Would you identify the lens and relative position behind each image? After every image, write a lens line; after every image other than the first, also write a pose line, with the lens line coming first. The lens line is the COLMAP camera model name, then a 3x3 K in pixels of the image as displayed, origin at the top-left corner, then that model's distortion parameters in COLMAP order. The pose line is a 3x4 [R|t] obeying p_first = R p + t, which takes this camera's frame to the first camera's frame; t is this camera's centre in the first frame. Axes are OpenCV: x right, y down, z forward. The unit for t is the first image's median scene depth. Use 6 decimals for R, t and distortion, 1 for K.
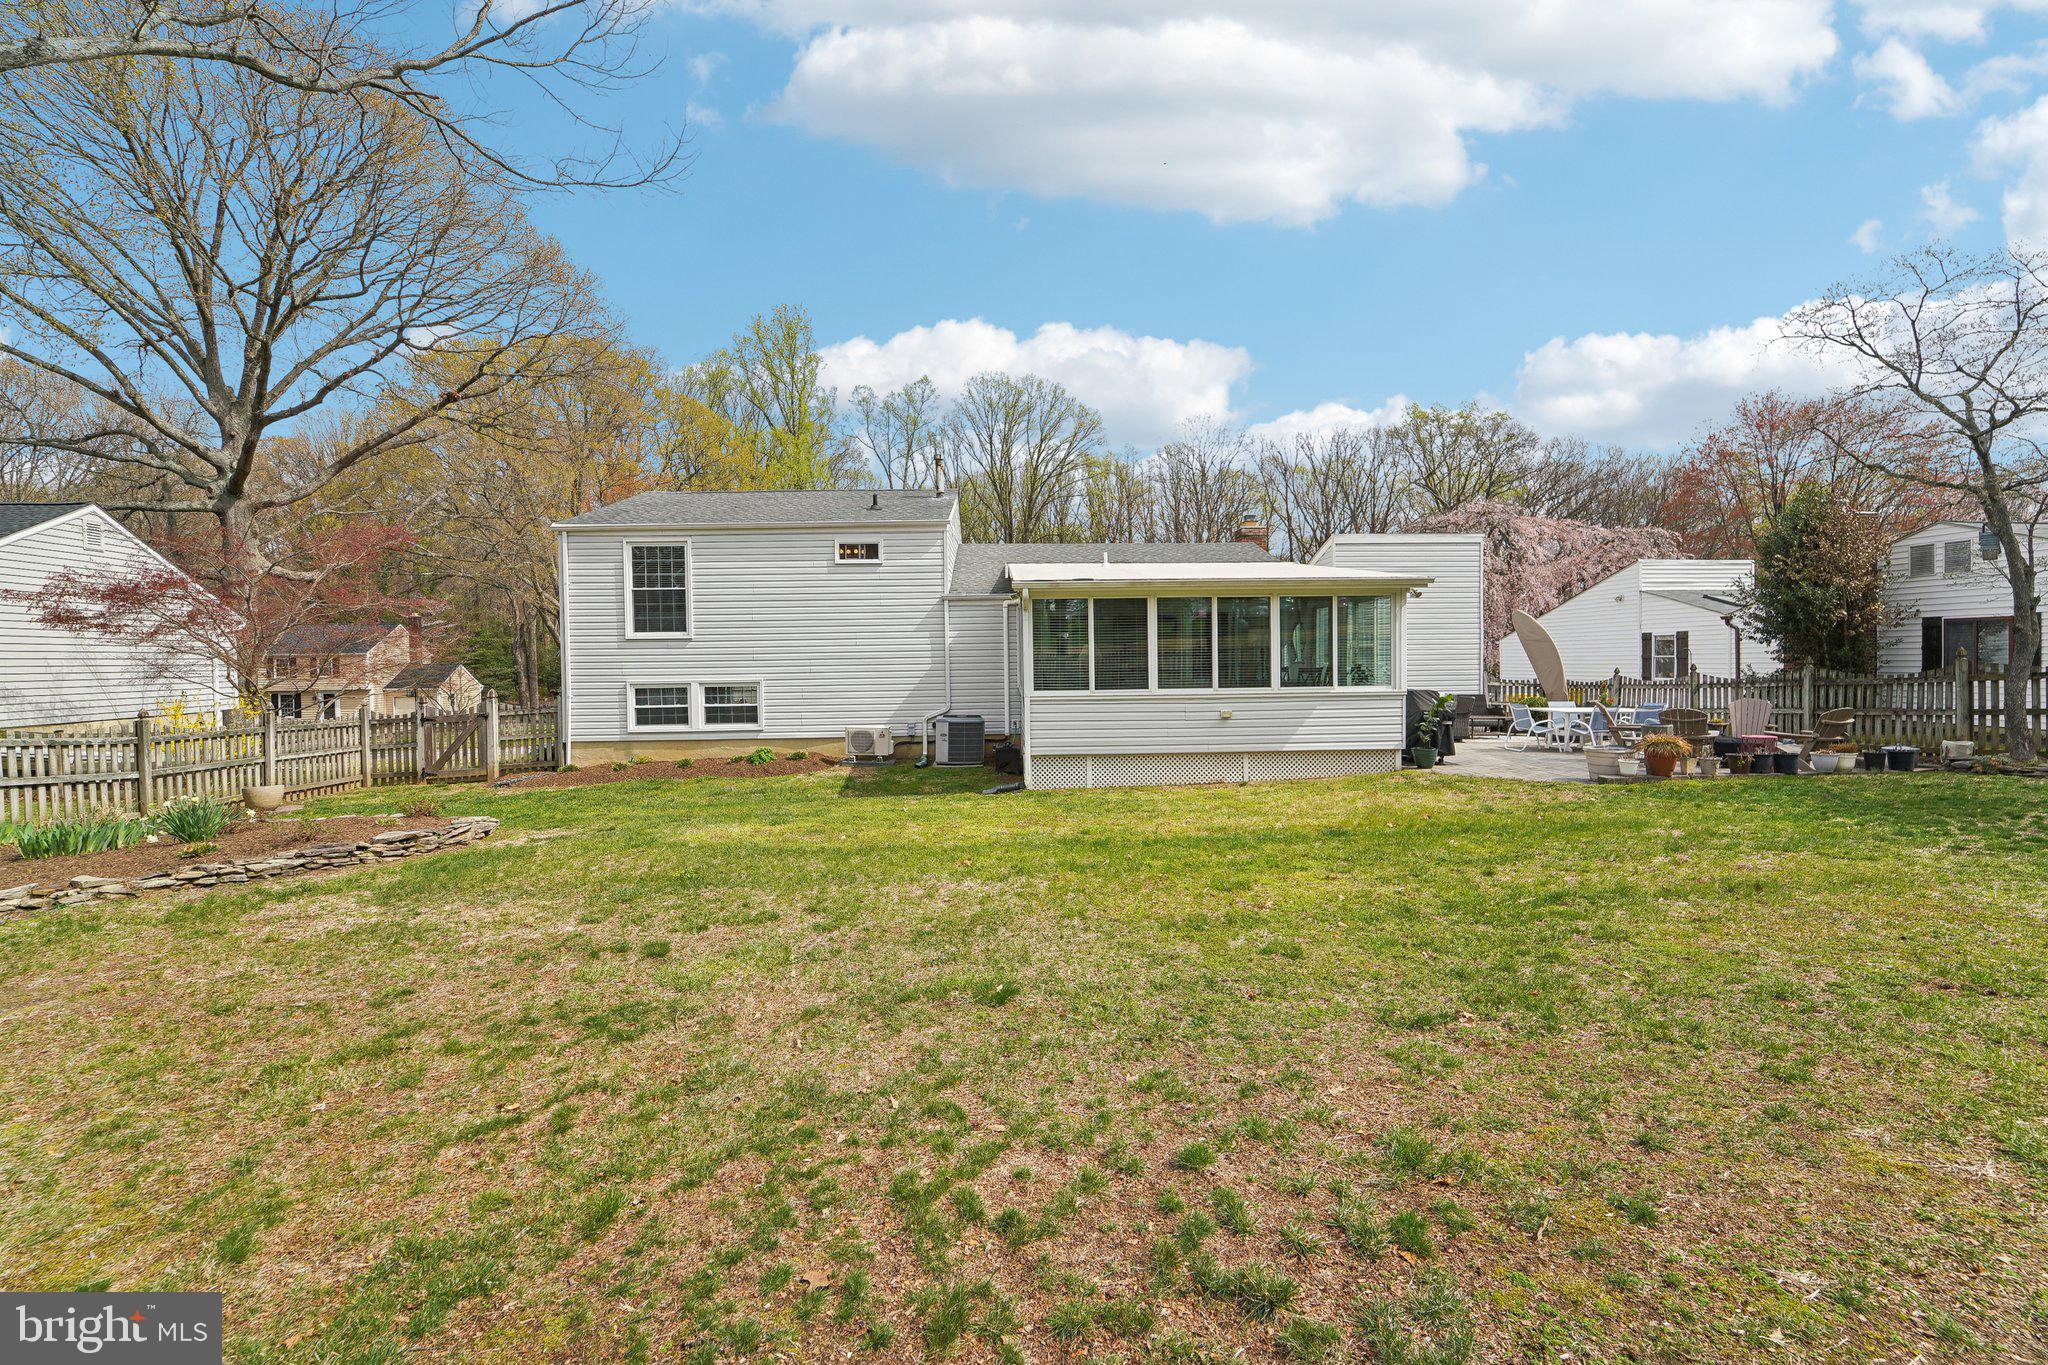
lens RADIAL K [[848.7, 0, 1023.6], [0, 848.7, 669.4], [0, 0, 1]] dist [-0.016077, -0.001509]
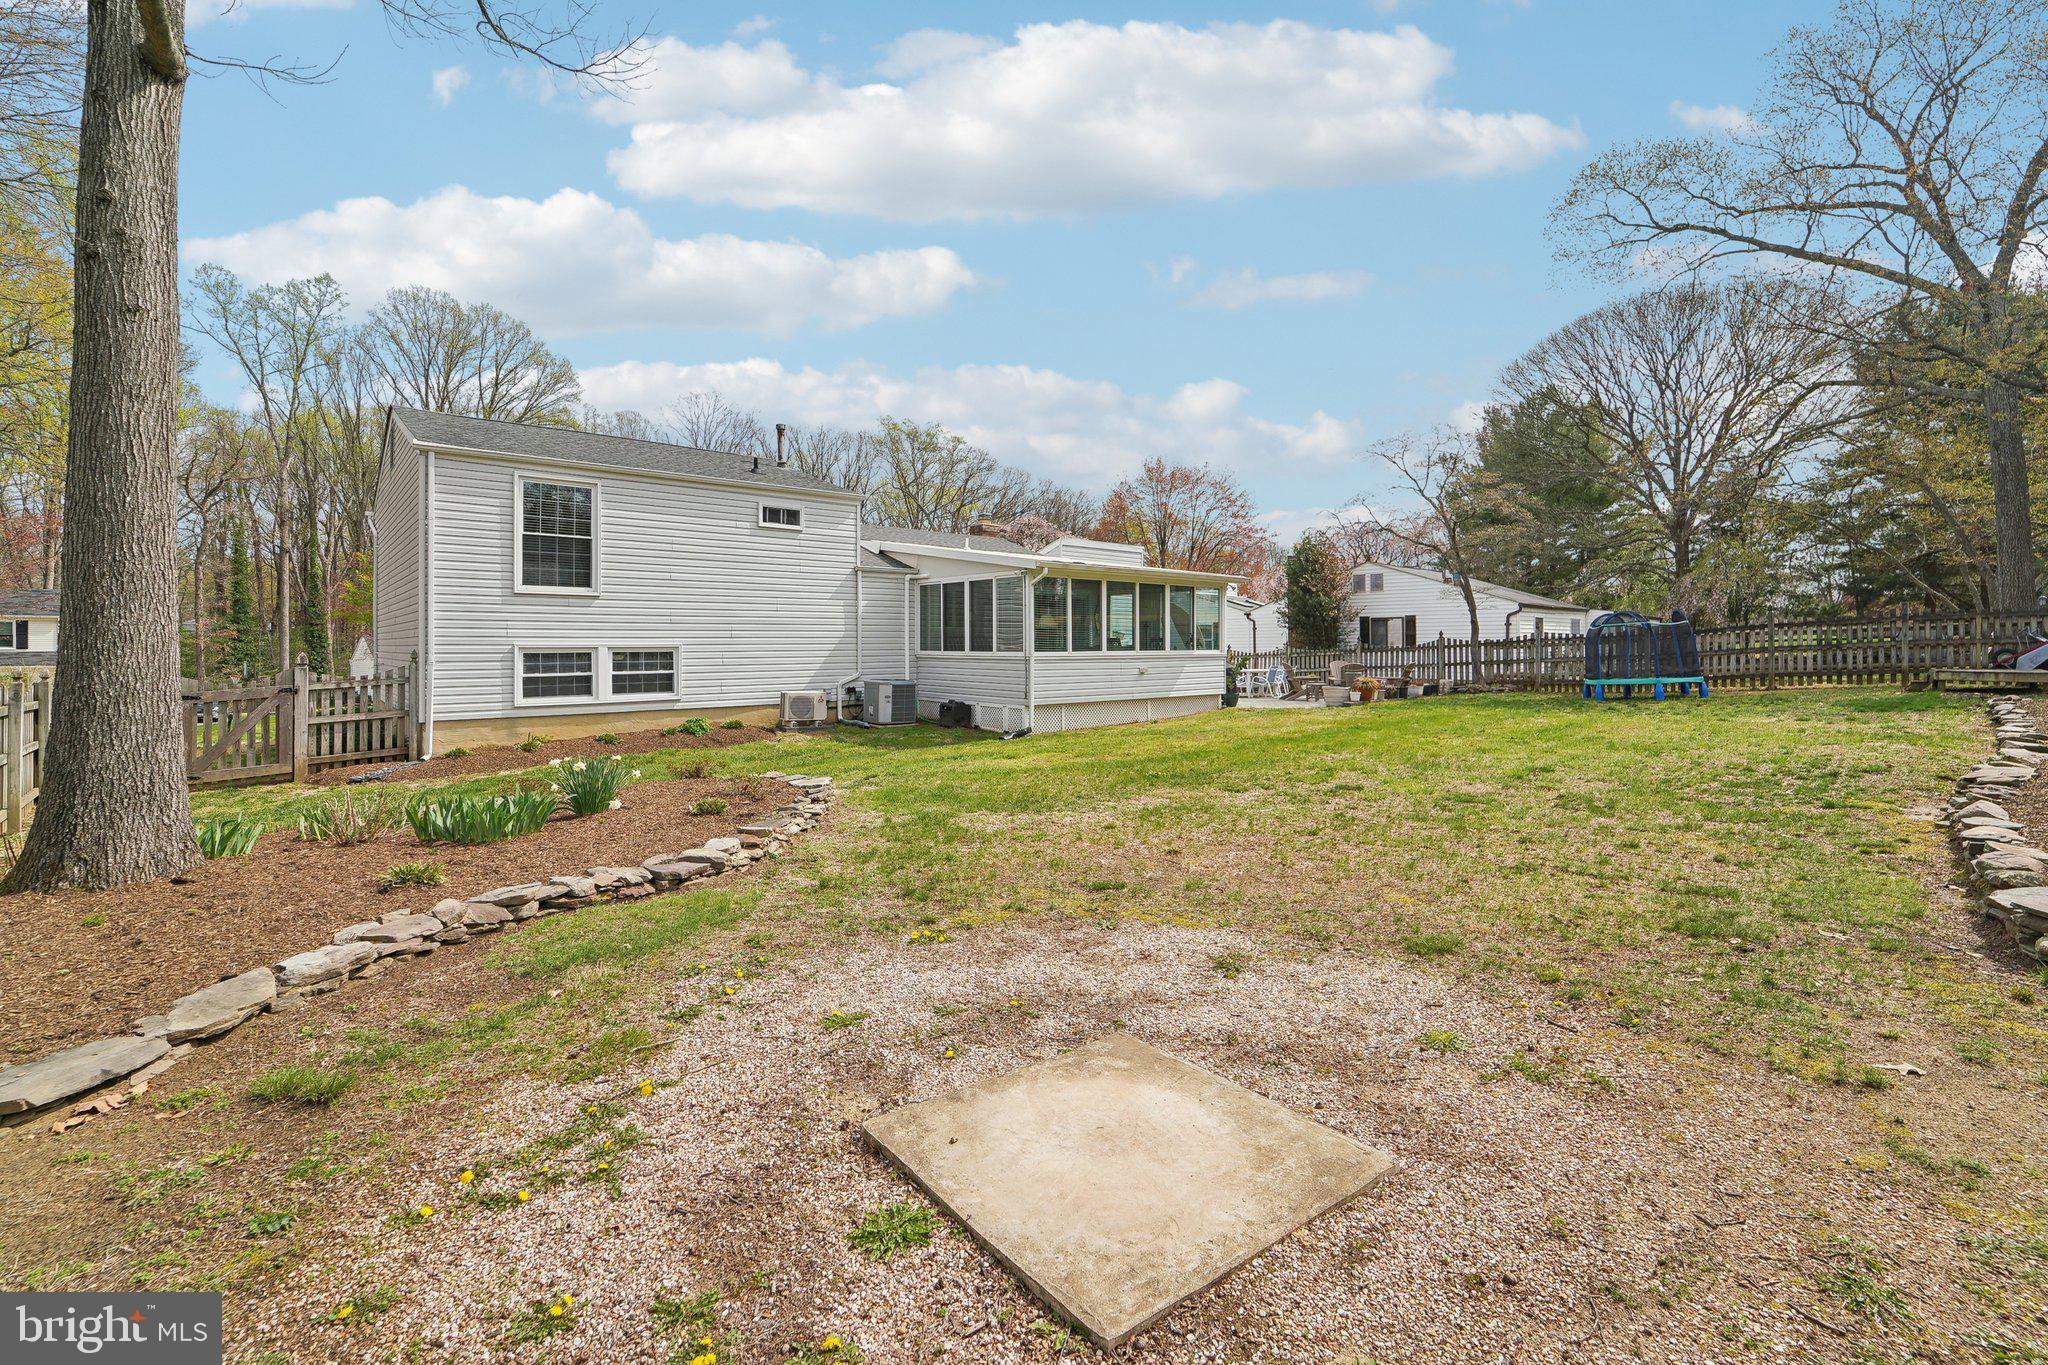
lens RADIAL K [[848.7, 0, 1013.6], [0, 848.7, 644.2], [0, 0, 1]] dist [-0.016077, -0.001509]
pose [[0.784944, 0.010858, 0.619472, -0.594592], [-0.001631, 0.999879, -0.015460, 0.025481], [-0.619565, 0.011124, 0.784867, 0.056385]]
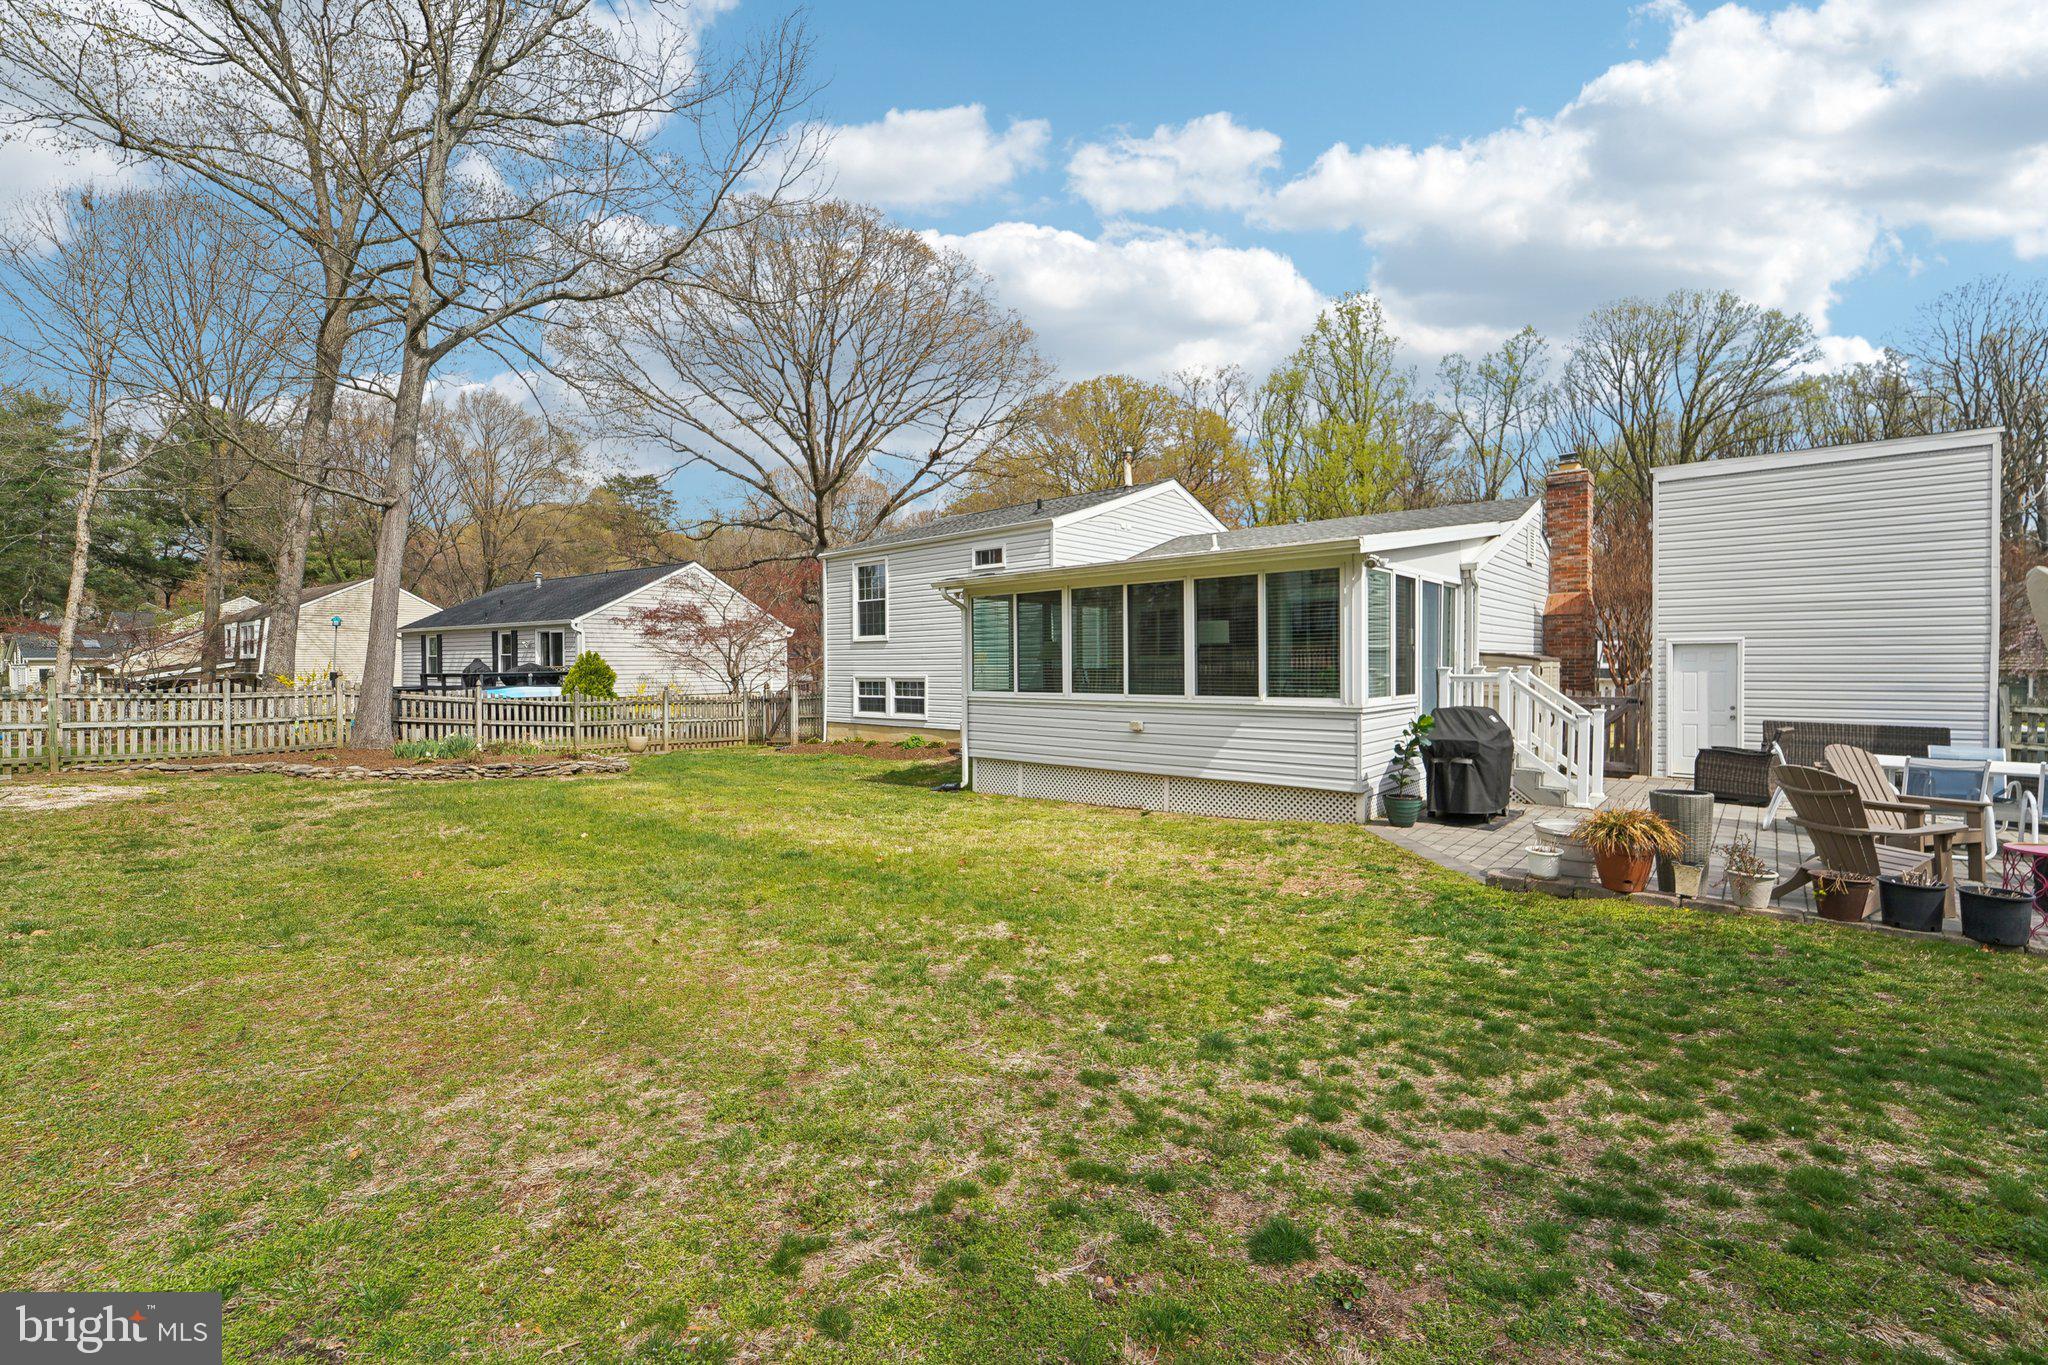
lens RADIAL K [[848.7, 0, 1020.8], [0, 848.7, 686.5], [0, 0, 1]] dist [-0.016077, -0.001509]
pose [[0.729770, 0.026854, -0.683165, 0.563733], [-0.014920, 0.999616, 0.023355, -0.002648], [0.683530, -0.006851, 0.729890, 0.254483]]
